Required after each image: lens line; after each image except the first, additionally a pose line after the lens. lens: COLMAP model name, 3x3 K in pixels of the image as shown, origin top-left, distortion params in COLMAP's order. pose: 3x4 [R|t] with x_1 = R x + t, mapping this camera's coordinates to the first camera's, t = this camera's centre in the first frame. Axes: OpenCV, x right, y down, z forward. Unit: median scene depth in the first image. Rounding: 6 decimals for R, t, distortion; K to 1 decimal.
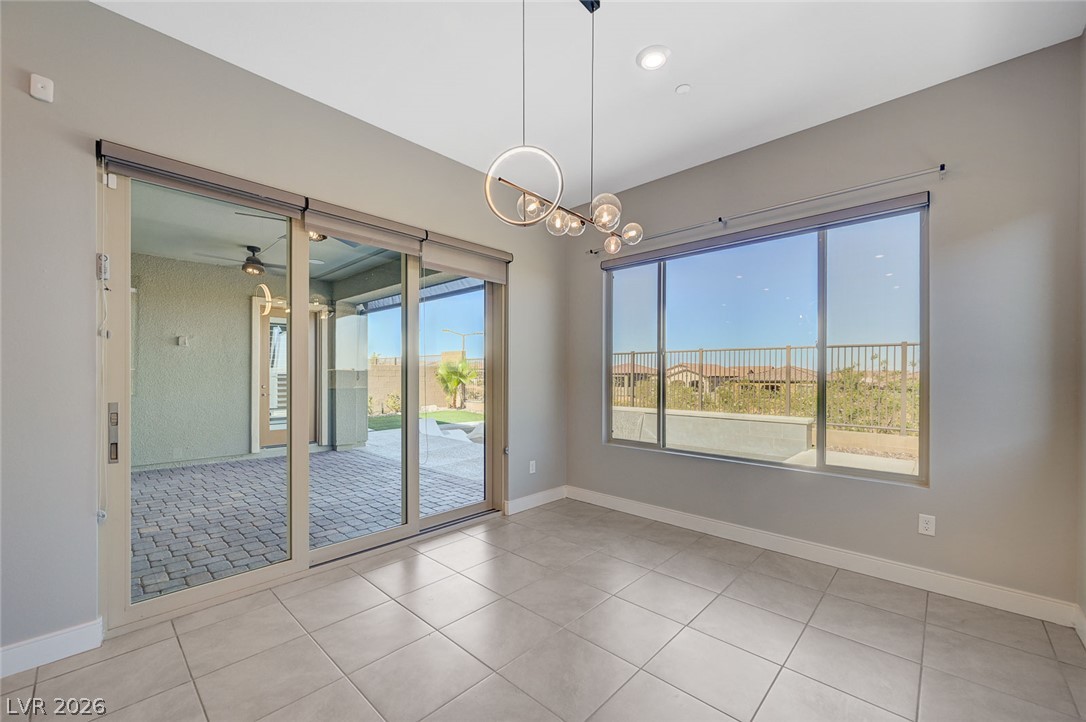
lens RADIAL K [[432.2, 0, 555.0], [0, 432.2, 375.6], [0, 0, 1]] dist [0.002495, -0.000554]
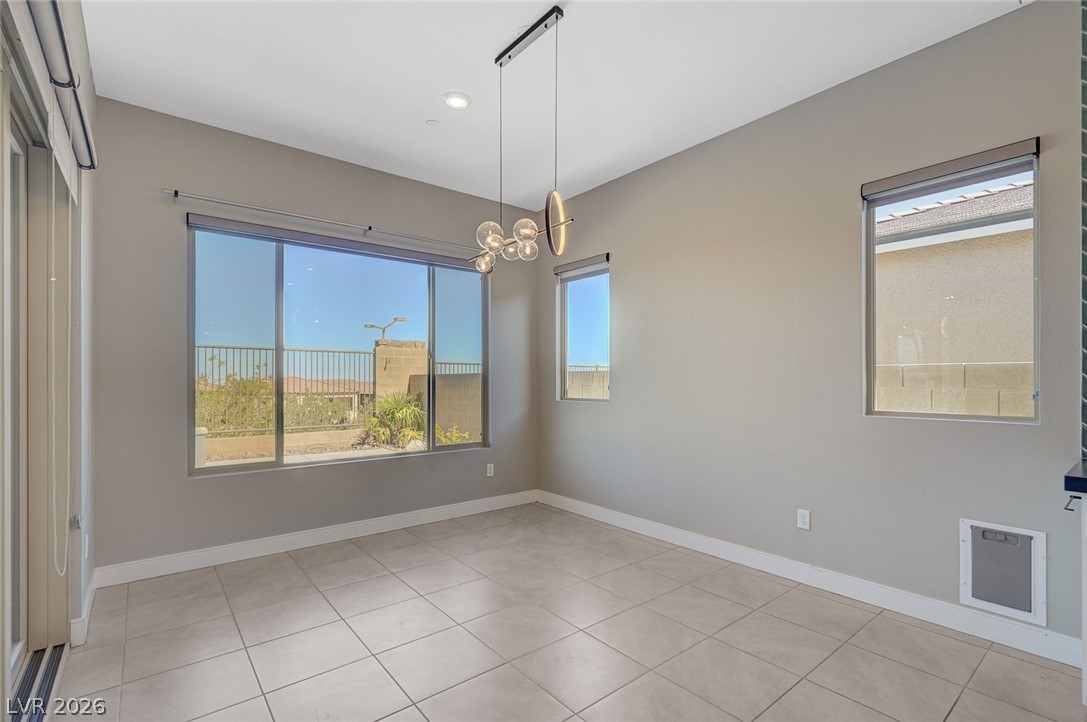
lens RADIAL K [[493.7, 0, 546.7], [0, 493.7, 375.4], [0, 0, 1]] dist [-0.010298, 0.000557]
pose [[0.146419, 0.001258, 0.989222, -0.682907], [0.005677, 0.999982, -0.002112, -0.000832], [-0.989206, 0.005925, 0.146409, 0.387381]]
